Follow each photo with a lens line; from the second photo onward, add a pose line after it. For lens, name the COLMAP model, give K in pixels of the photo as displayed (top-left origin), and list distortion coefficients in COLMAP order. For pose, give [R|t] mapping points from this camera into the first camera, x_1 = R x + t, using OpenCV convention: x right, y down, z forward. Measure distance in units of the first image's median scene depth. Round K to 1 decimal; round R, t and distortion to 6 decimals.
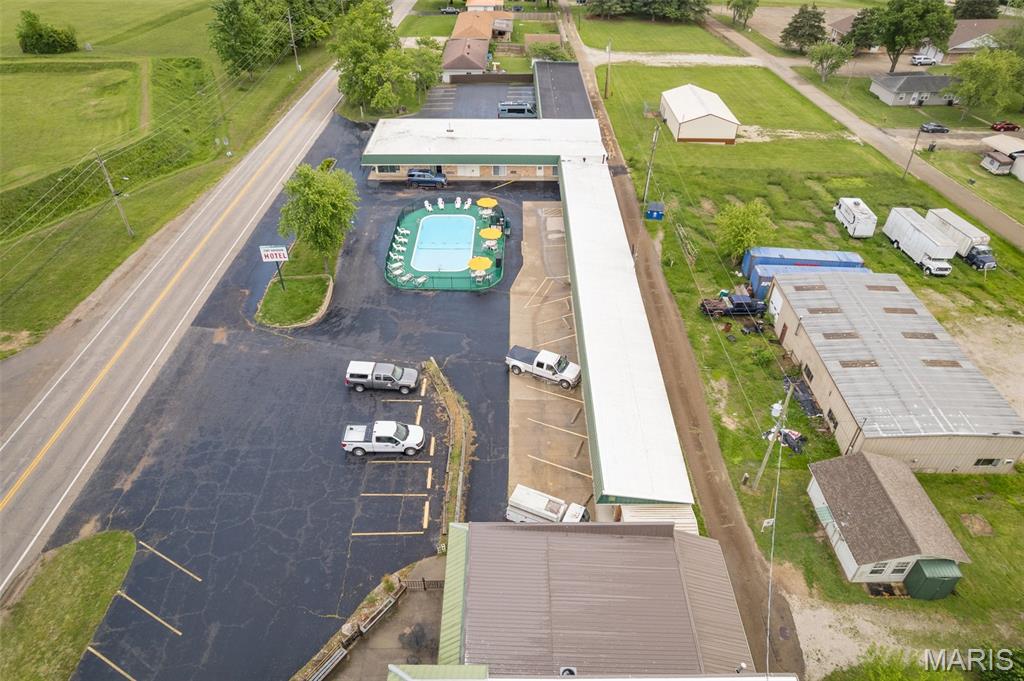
lens RADIAL K [[653.7, 0, 516.0], [0, 653.7, 345.8], [0, 0, 1]] dist [-0.080261, 0.073678]
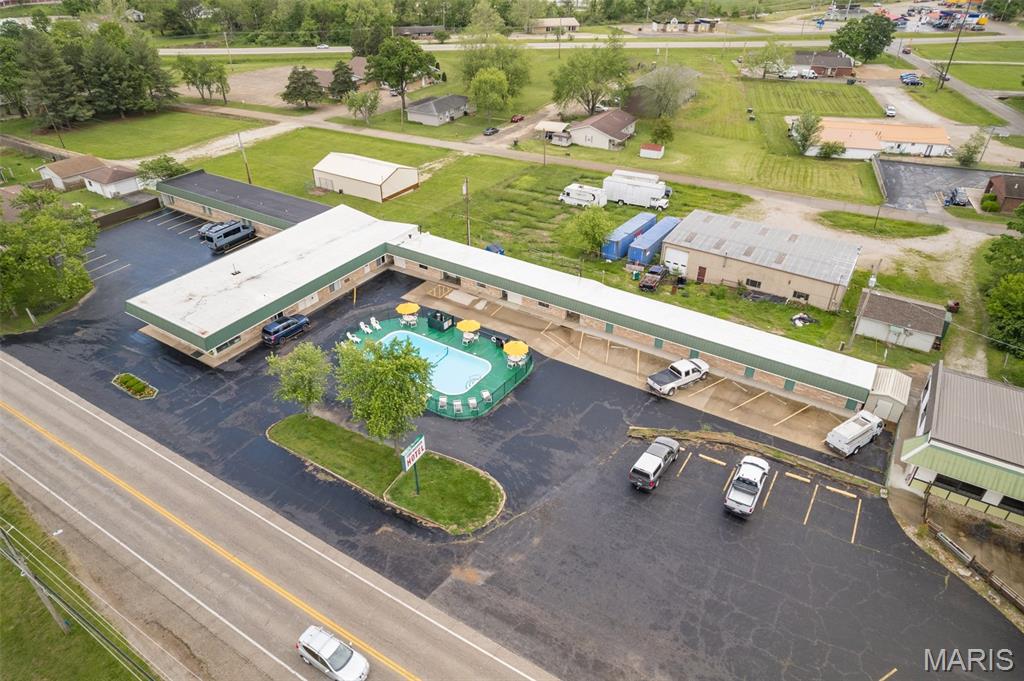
lens RADIAL K [[653.7, 0, 516.0], [0, 653.7, 345.8], [0, 0, 1]] dist [-0.080261, 0.073678]
pose [[0.532858, -0.470222, 0.703529, -0.613398], [0.525843, 0.835383, 0.160072, -0.238865], [-0.662986, 0.284650, 0.692404, 0.289147]]
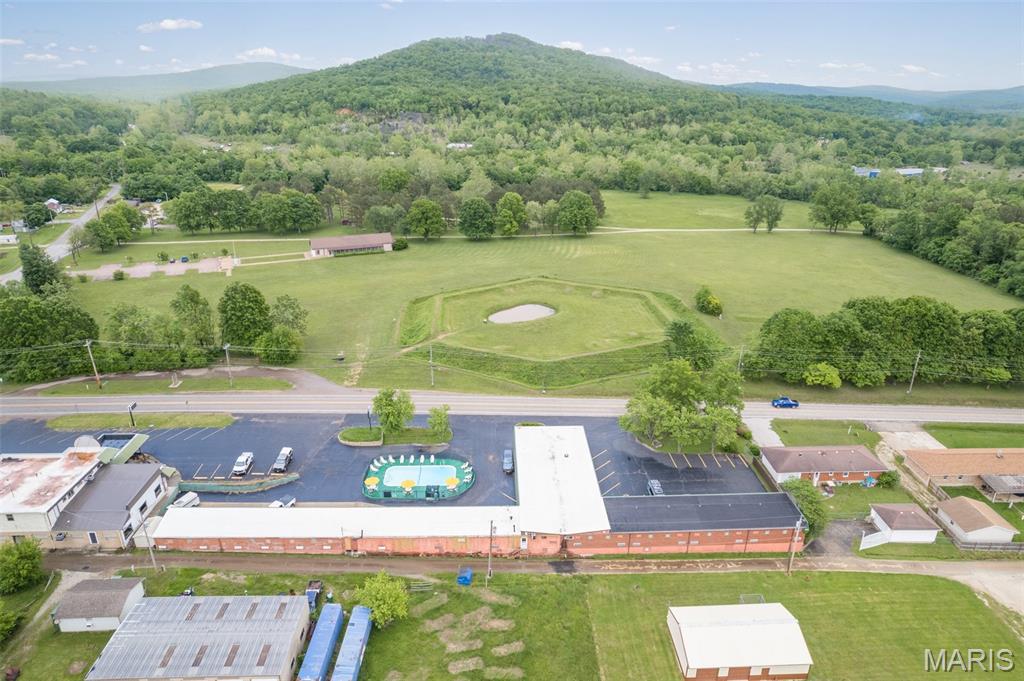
lens RADIAL K [[653.7, 0, 516.0], [0, 653.7, 345.8], [0, 0, 1]] dist [-0.080261, 0.073678]
pose [[0.036245, 0.367609, -0.929274, 1.180788], [-0.630335, 0.729988, 0.264189, -0.900182], [0.775477, 0.576178, 0.258175, 0.555040]]
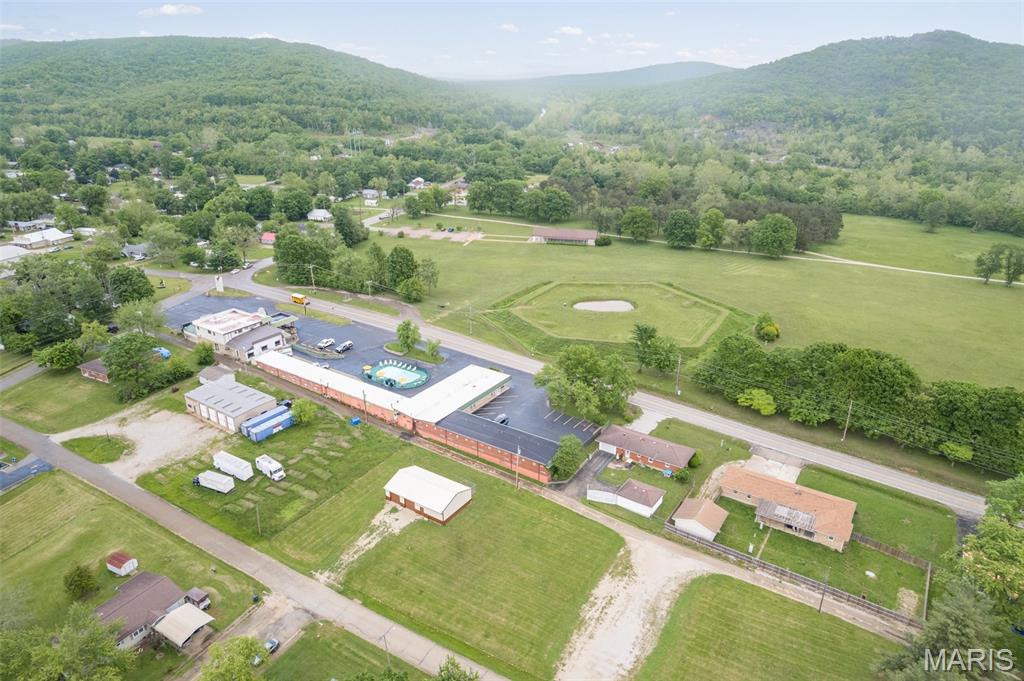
lens RADIAL K [[653.7, 0, 516.0], [0, 653.7, 345.8], [0, 0, 1]] dist [-0.080261, 0.073678]
pose [[-0.552839, 0.309788, -0.773563, 1.472043], [-0.526238, 0.589993, 0.612358, -1.901050], [0.646098, 0.745613, -0.163149, 1.529998]]
